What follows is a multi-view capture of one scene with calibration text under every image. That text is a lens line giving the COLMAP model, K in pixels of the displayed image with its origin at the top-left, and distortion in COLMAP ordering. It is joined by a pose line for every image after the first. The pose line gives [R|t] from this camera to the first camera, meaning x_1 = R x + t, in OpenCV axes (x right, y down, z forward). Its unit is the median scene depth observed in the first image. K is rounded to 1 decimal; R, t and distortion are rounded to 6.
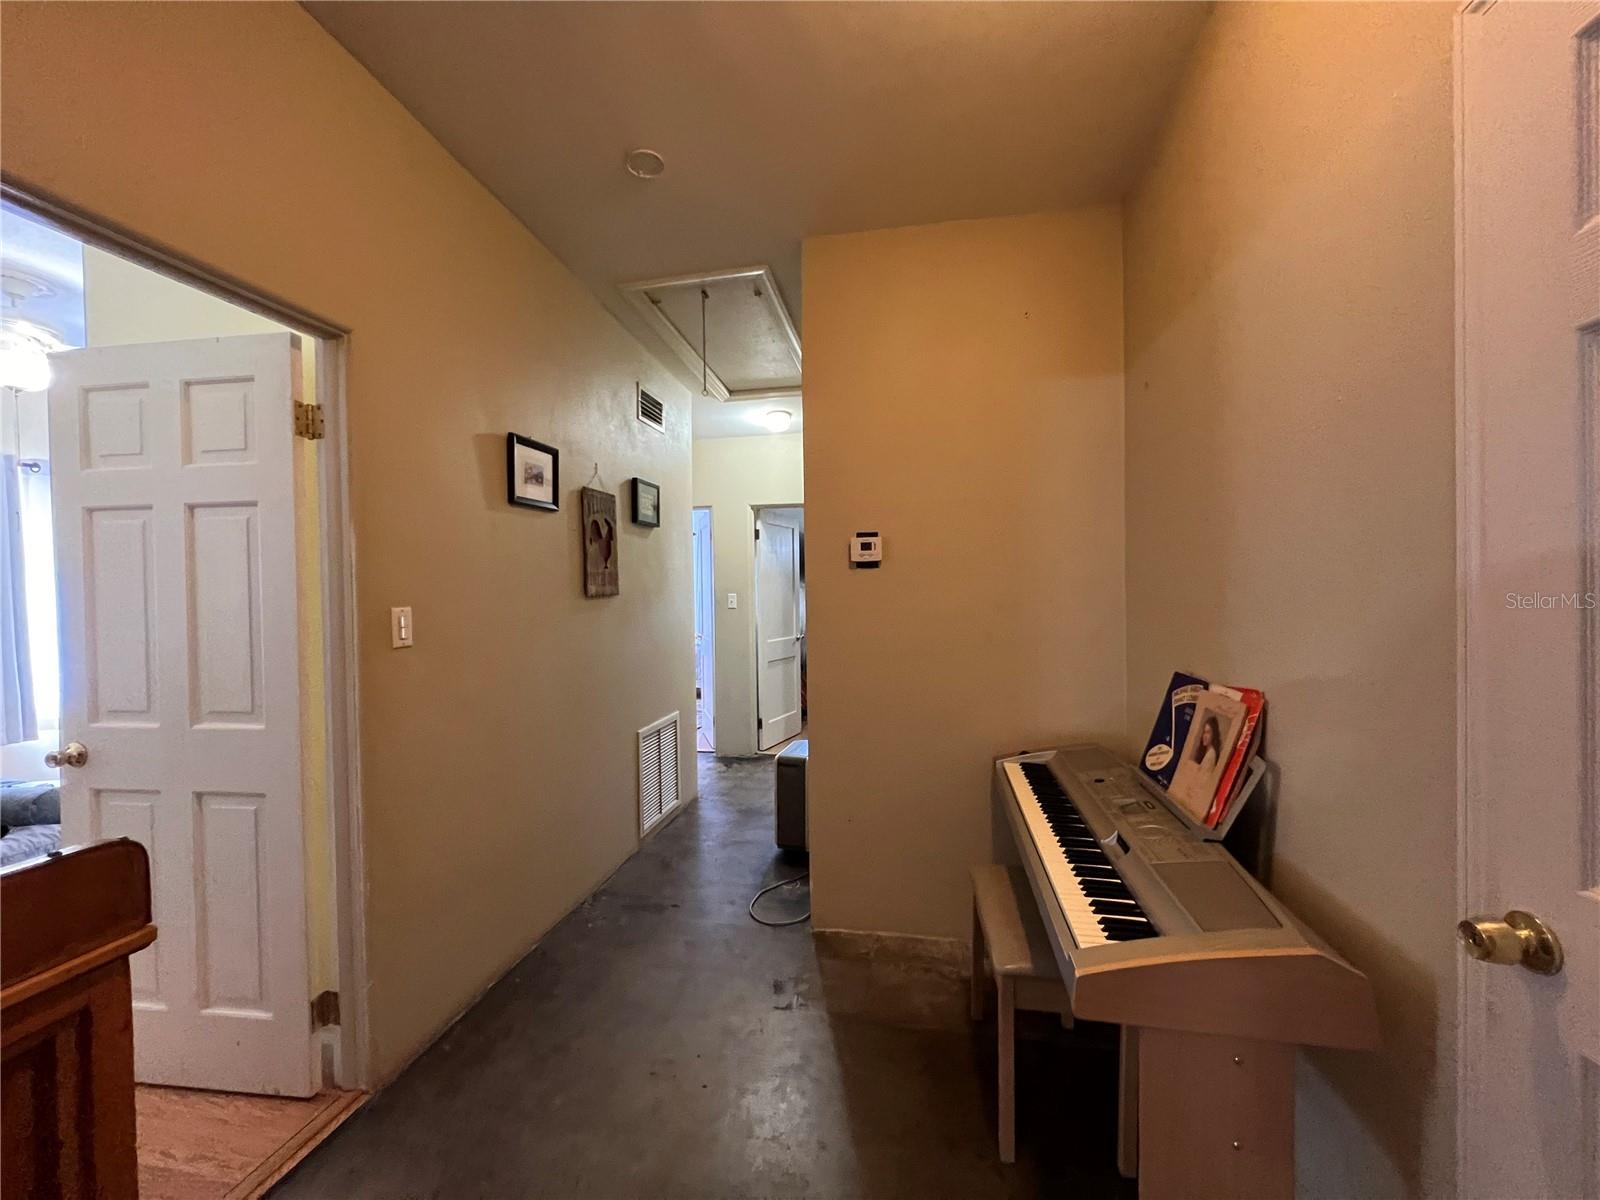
lens RADIAL K [[637.7, 0, 804.0], [0, 637.7, 602.3], [0, 0, 1]] dist [-0.002206, 0.000131]
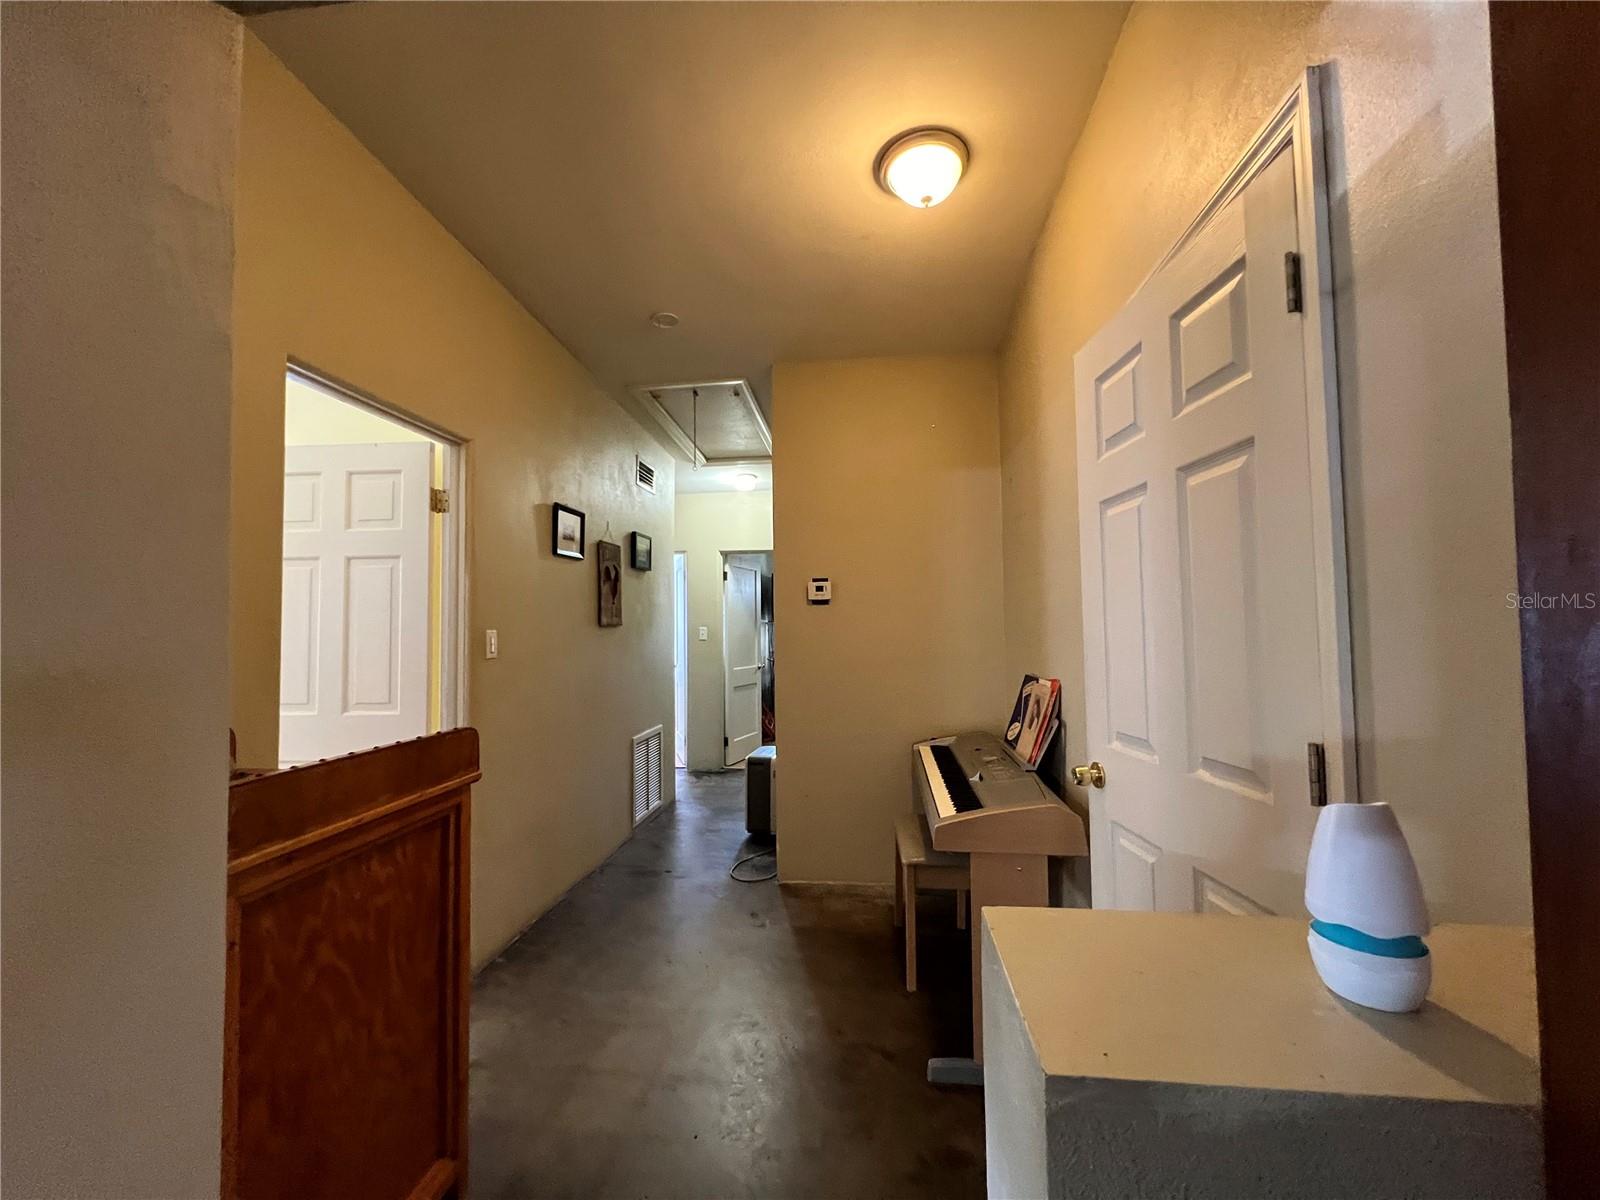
lens RADIAL K [[637.7, 0, 804.0], [0, 637.7, 602.3], [0, 0, 1]] dist [-0.002206, 0.000131]
pose [[0.997285, 0.005607, 0.073421, -0.030480], [-0.001161, 0.998170, -0.060466, 0.020688], [-0.073626, 0.060217, 0.995466, -0.304653]]
